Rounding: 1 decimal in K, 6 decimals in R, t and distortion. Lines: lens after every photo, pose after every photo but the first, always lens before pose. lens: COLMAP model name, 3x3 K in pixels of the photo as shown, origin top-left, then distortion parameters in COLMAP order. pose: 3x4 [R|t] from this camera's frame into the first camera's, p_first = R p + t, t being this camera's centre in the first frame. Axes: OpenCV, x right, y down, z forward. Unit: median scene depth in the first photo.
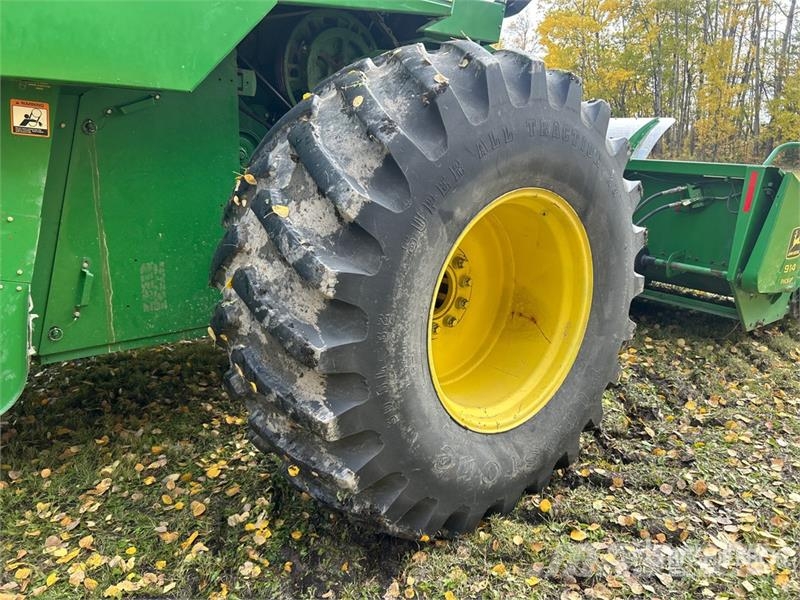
lens RADIAL K [[626.2, 0, 400.0], [0, 626.2, 300.0], [0, 0, 1]] dist [0.015729, -0.004248]
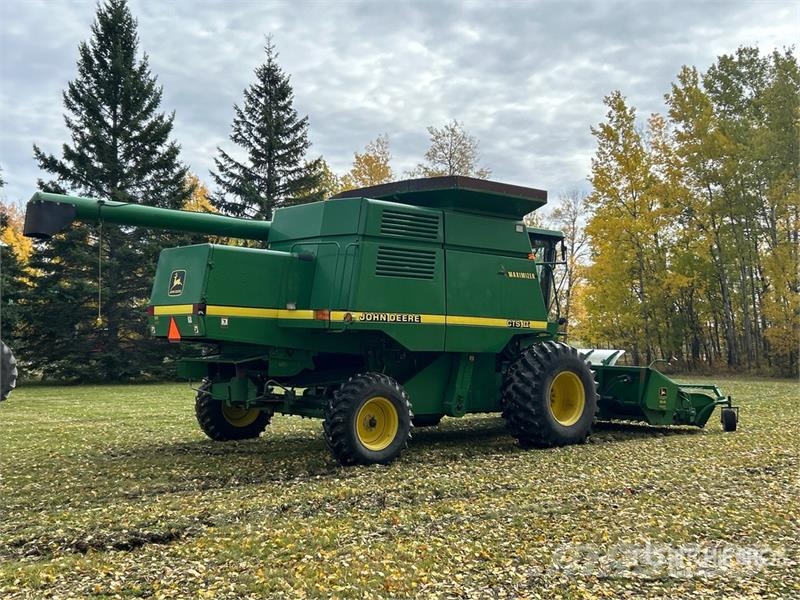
lens RADIAL K [[914.4, 0, 400.0], [0, 914.4, 300.0], [0, 0, 1]] dist [0.046509, -0.032598]
pose [[0.999870, -0.013947, -0.008105, -0.864572], [0.010876, 0.953930, -0.299831, 1.193462], [0.011913, 0.299704, 0.953958, -5.027491]]
